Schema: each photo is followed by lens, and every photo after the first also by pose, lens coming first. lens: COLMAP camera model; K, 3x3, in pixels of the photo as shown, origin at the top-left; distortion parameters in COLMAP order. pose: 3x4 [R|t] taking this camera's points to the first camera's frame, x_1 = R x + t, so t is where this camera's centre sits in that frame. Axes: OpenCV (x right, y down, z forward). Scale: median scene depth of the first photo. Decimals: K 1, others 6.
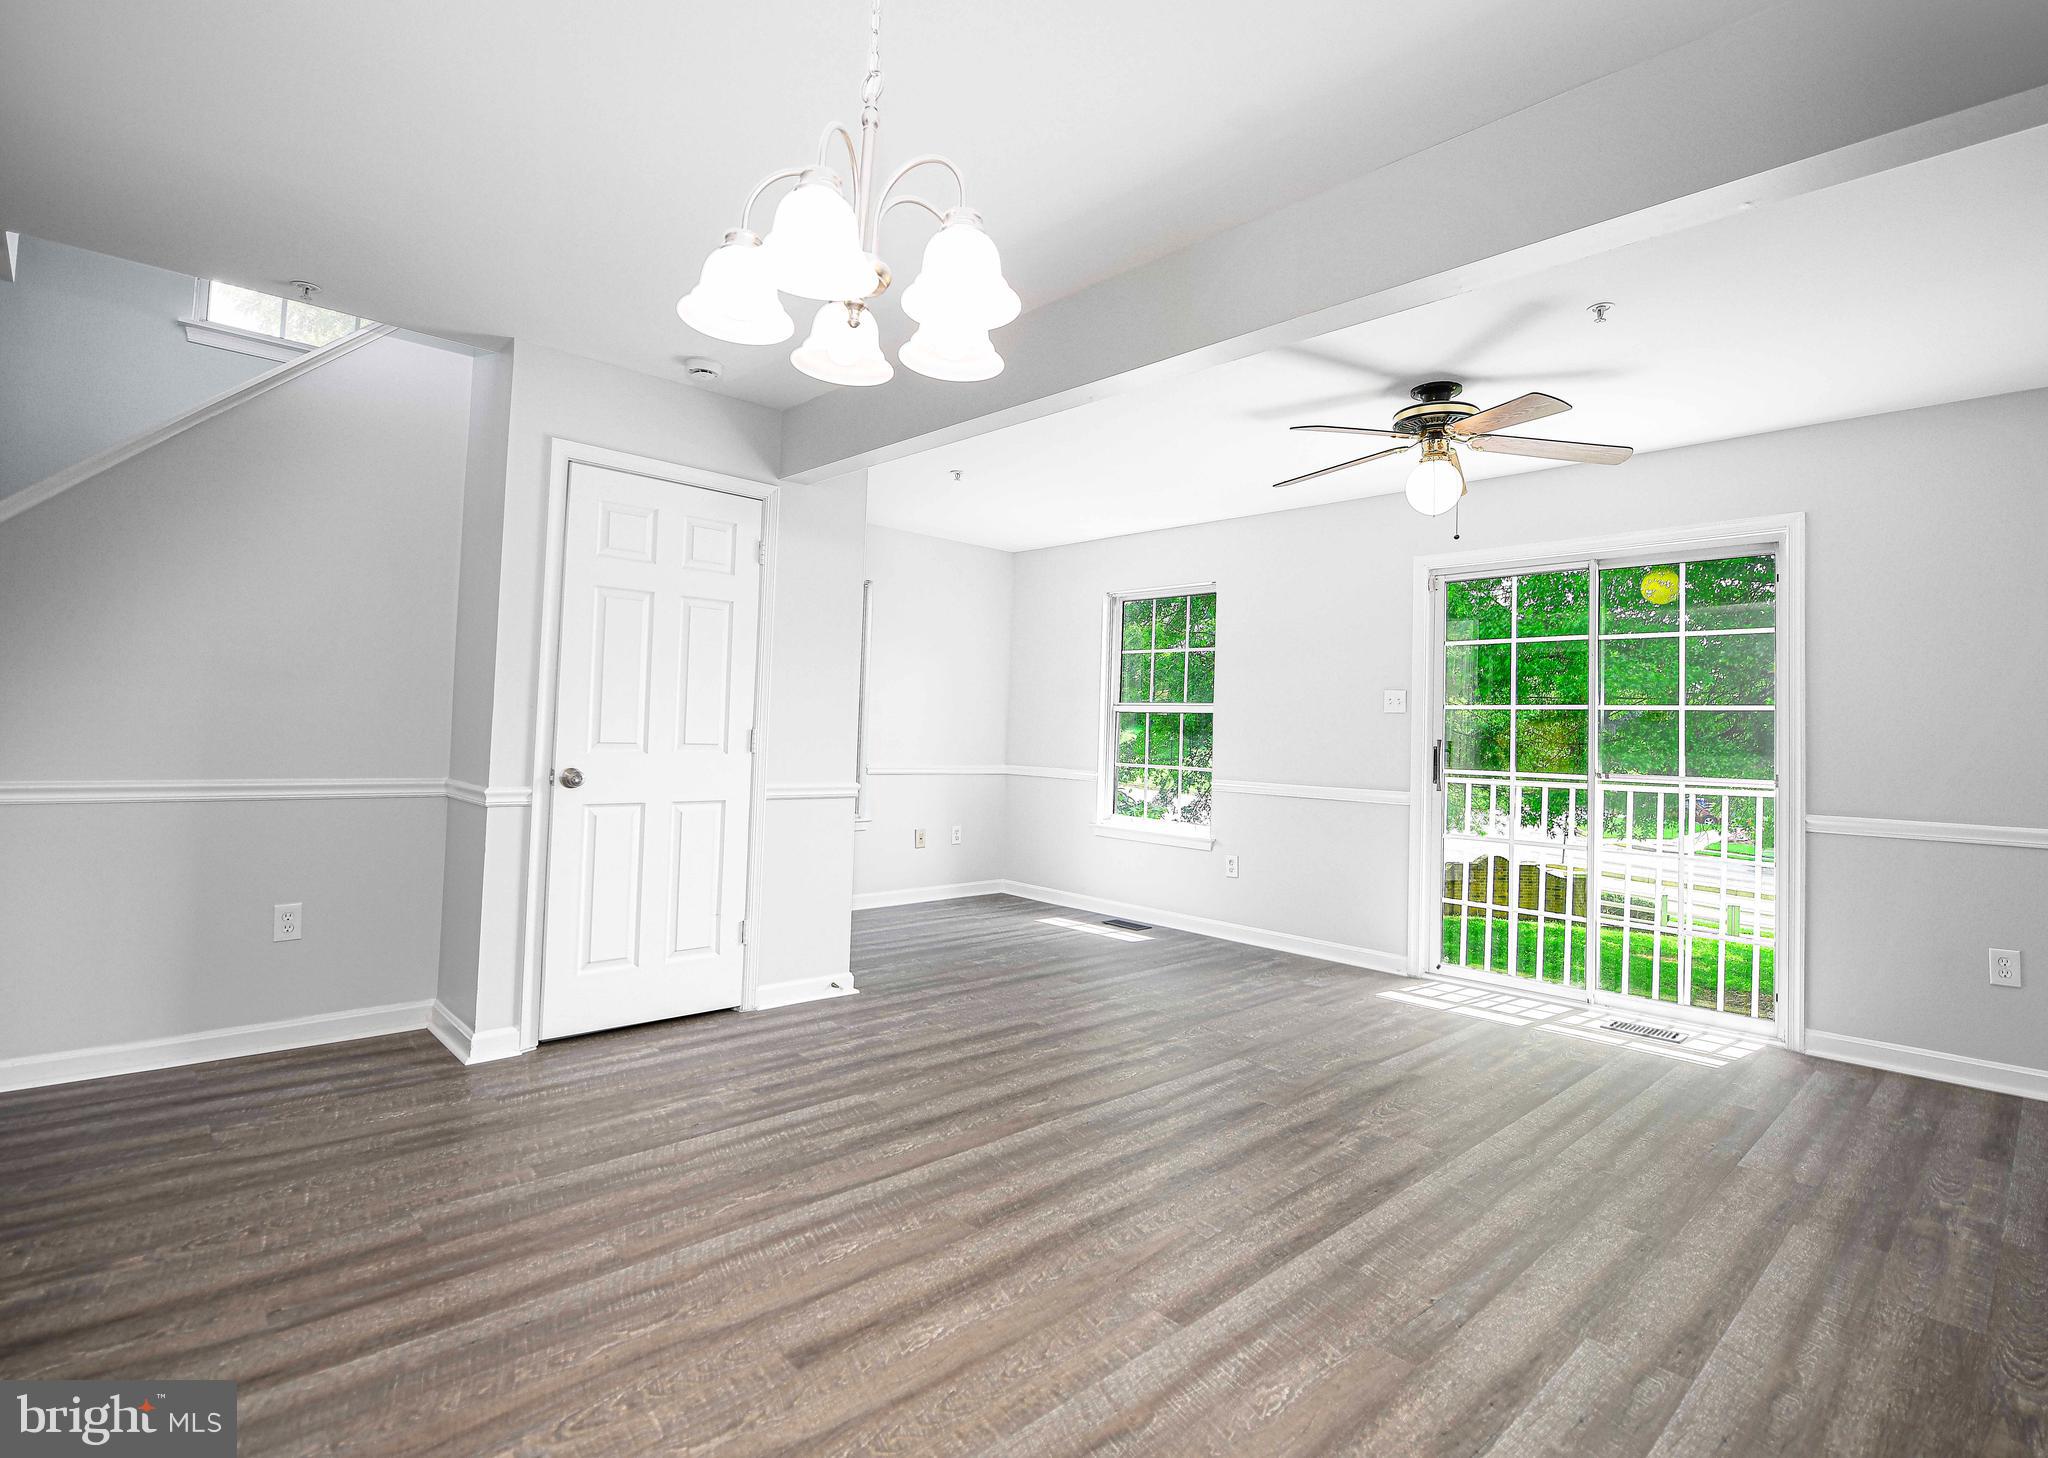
lens RADIAL K [[1017.3, 0, 1036.1], [0, 1017.3, 721.0], [0, 0, 1]] dist [-0.012348, -0.002447]
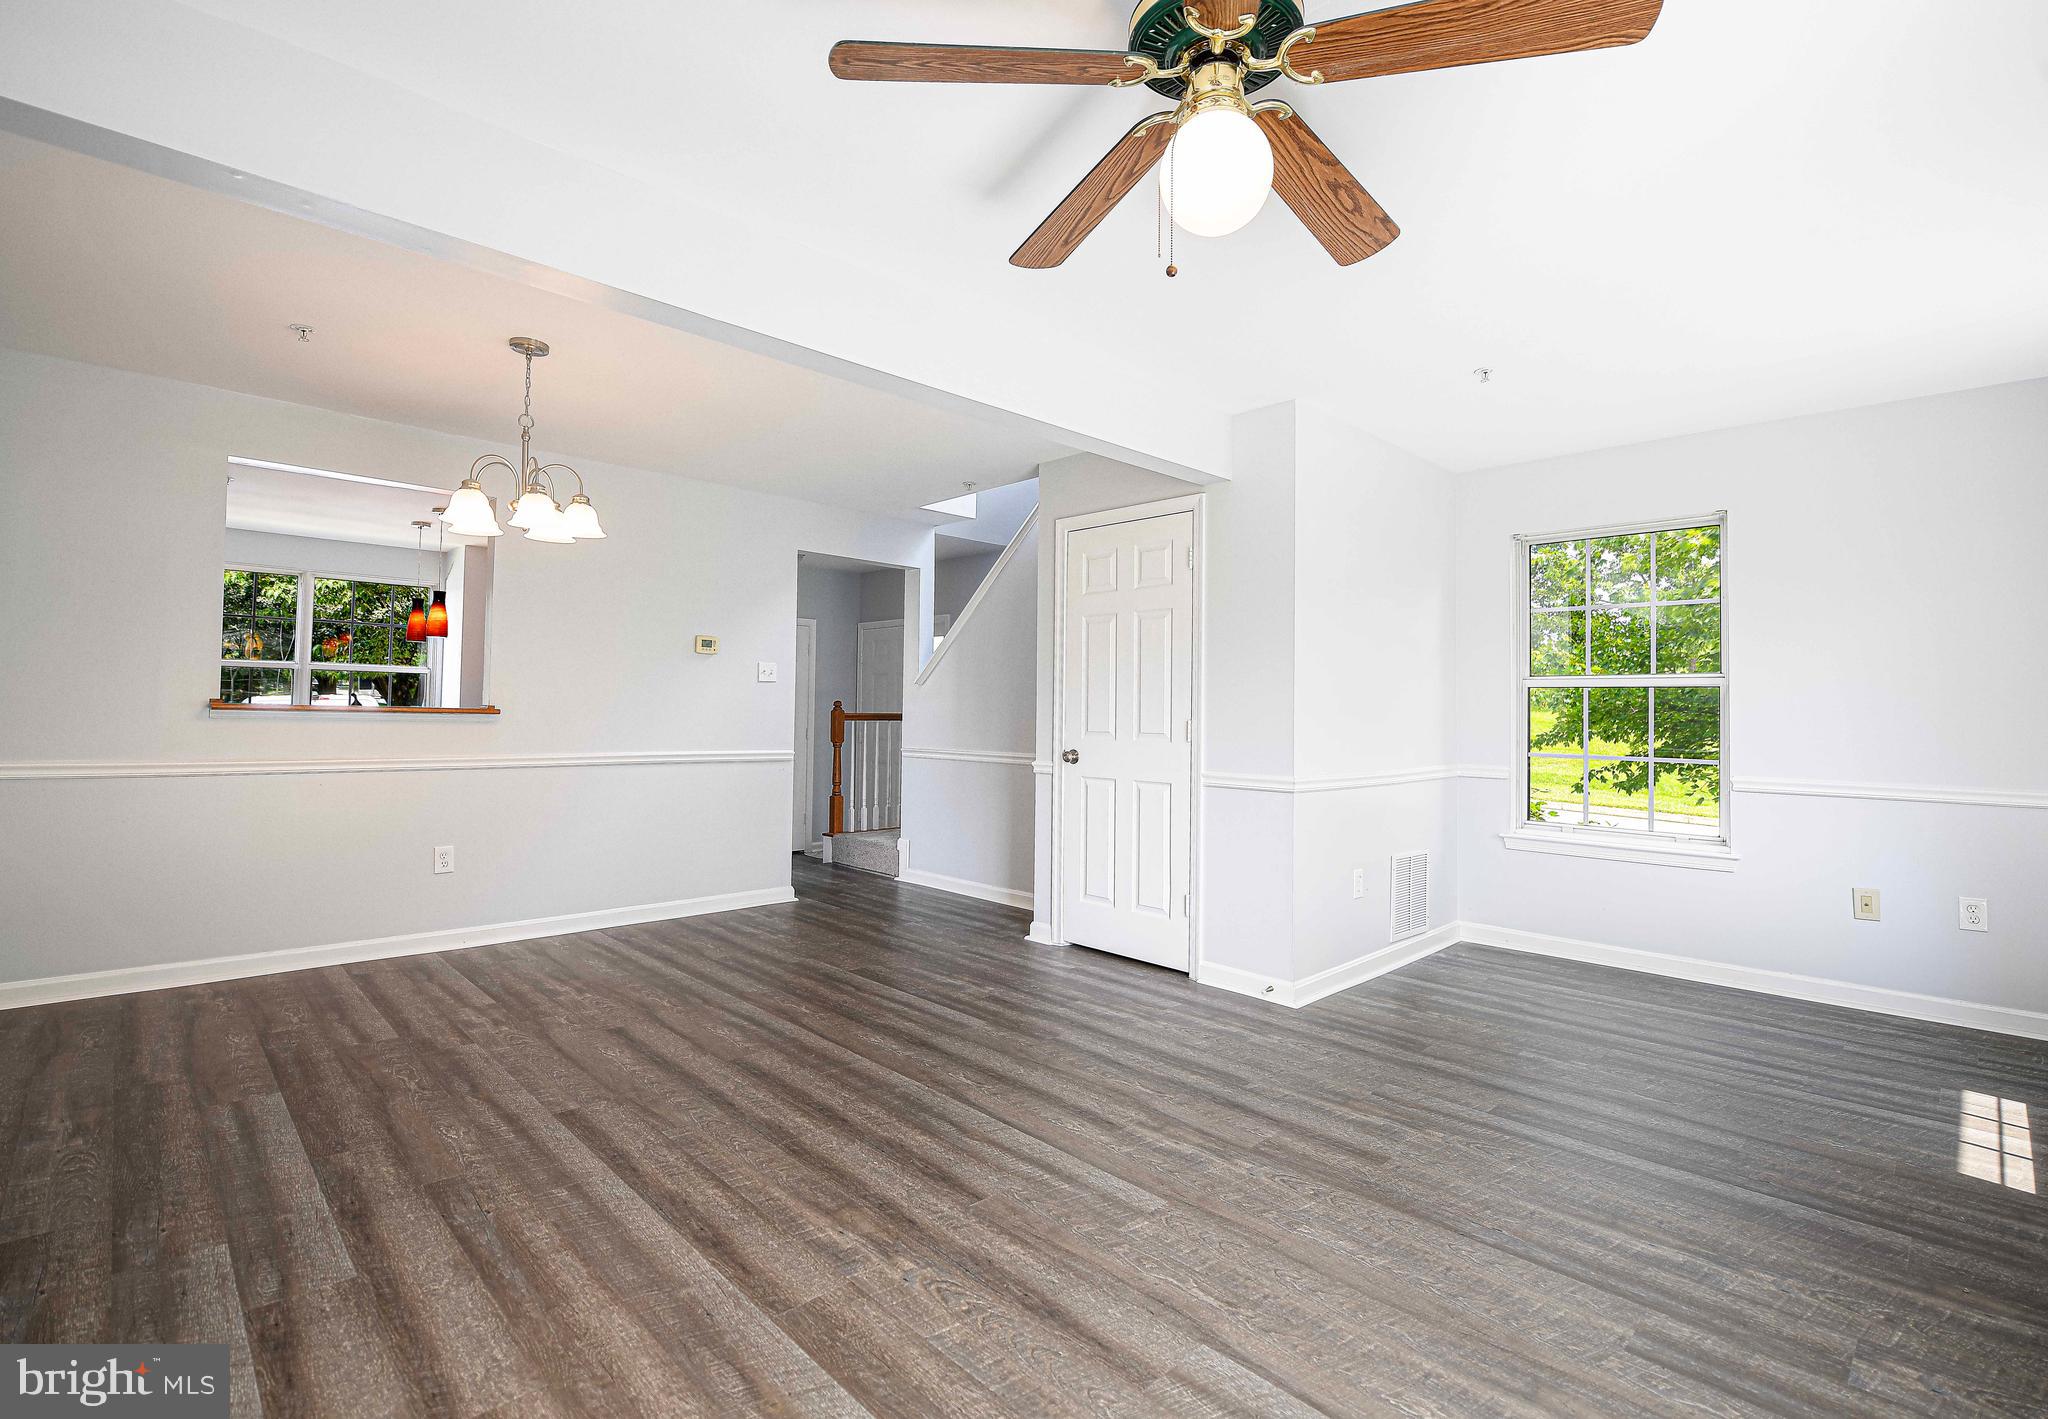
lens RADIAL K [[944.1, 0, 1014.3], [0, 944.1, 702.4], [0, 0, 1]] dist [-0.015517, -0.002262]
pose [[-0.002711, -0.042484, -0.999093, 0.958791], [-0.001708, 0.999096, -0.042480, 0.042288], [0.999995, 0.001592, -0.002781, 1.057127]]
